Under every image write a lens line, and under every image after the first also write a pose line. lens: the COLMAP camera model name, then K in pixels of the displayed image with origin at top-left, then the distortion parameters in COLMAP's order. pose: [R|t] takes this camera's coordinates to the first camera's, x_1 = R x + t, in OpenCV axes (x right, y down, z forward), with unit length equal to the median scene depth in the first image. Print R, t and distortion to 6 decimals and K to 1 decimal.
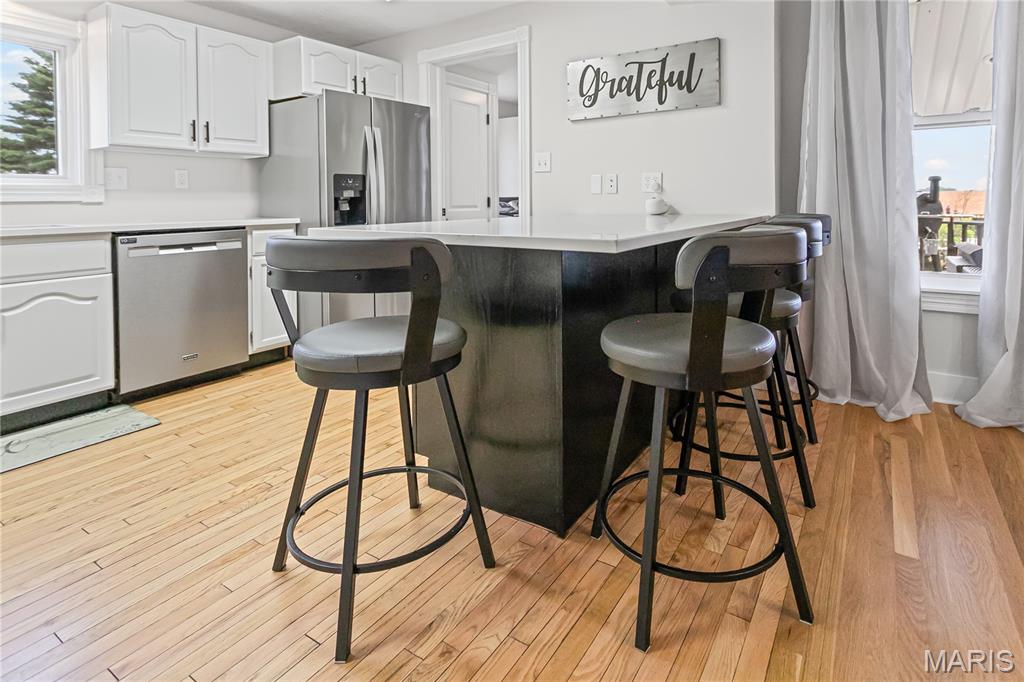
lens RADIAL K [[517.4, 0, 550.9], [0, 517.4, 207.5], [0, 0, 1]] dist [0.000938, 0.000726]
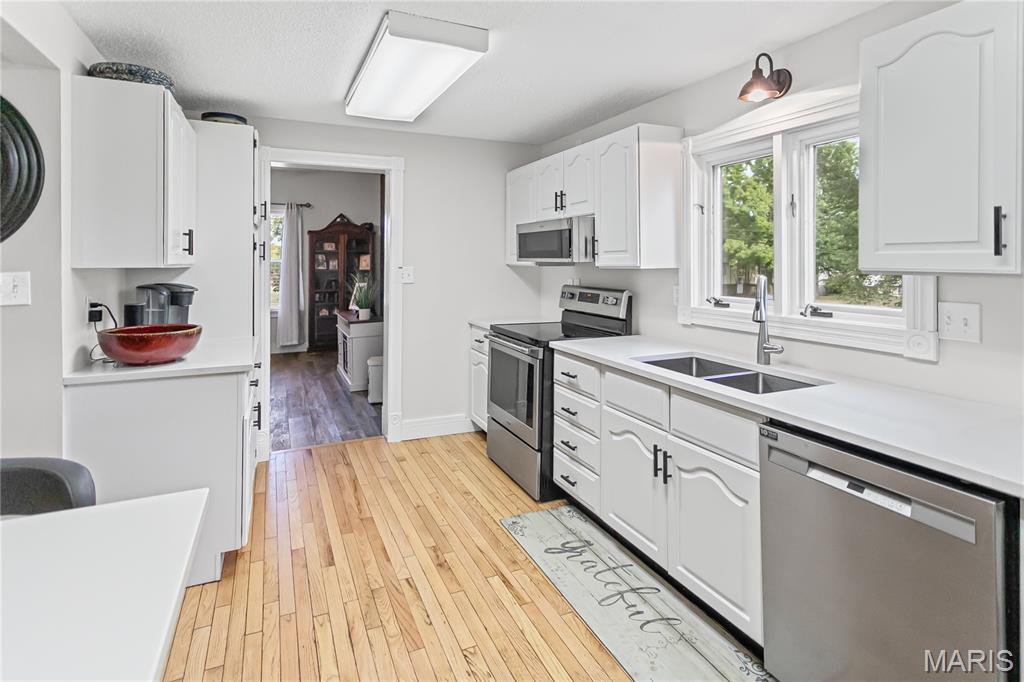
lens RADIAL K [[527.6, 0, 504.4], [0, 527.6, 257.9], [0, 0, 1]] dist [0.000022, 0.000086]
pose [[-0.557109, 0.004981, -0.830424, -0.093045], [-0.007511, 0.999911, 0.011037, -0.130210], [0.830405, 0.012386, -0.557022, 0.925188]]
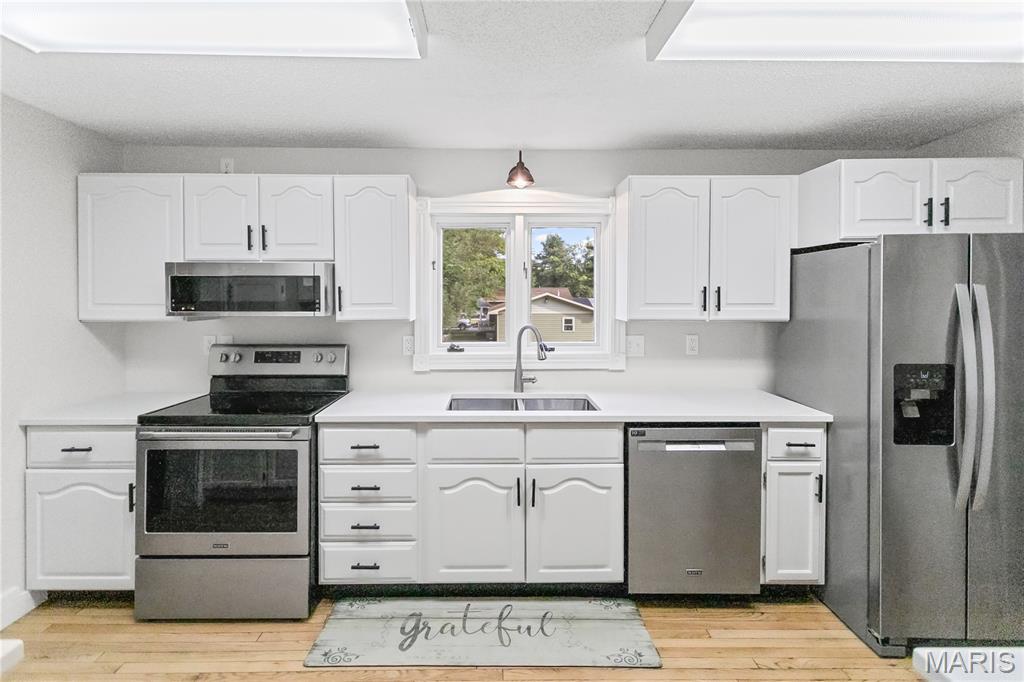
lens RADIAL K [[496.6, 0, 504.6], [0, 496.6, 304.3], [0, 0, 1]] dist [0.002135, 0.000492]
pose [[0.542274, 0.021120, -0.839936, -0.173202], [-0.016131, 0.999761, 0.014725, -0.149071], [0.840047, 0.005564, 0.542485, 0.269086]]
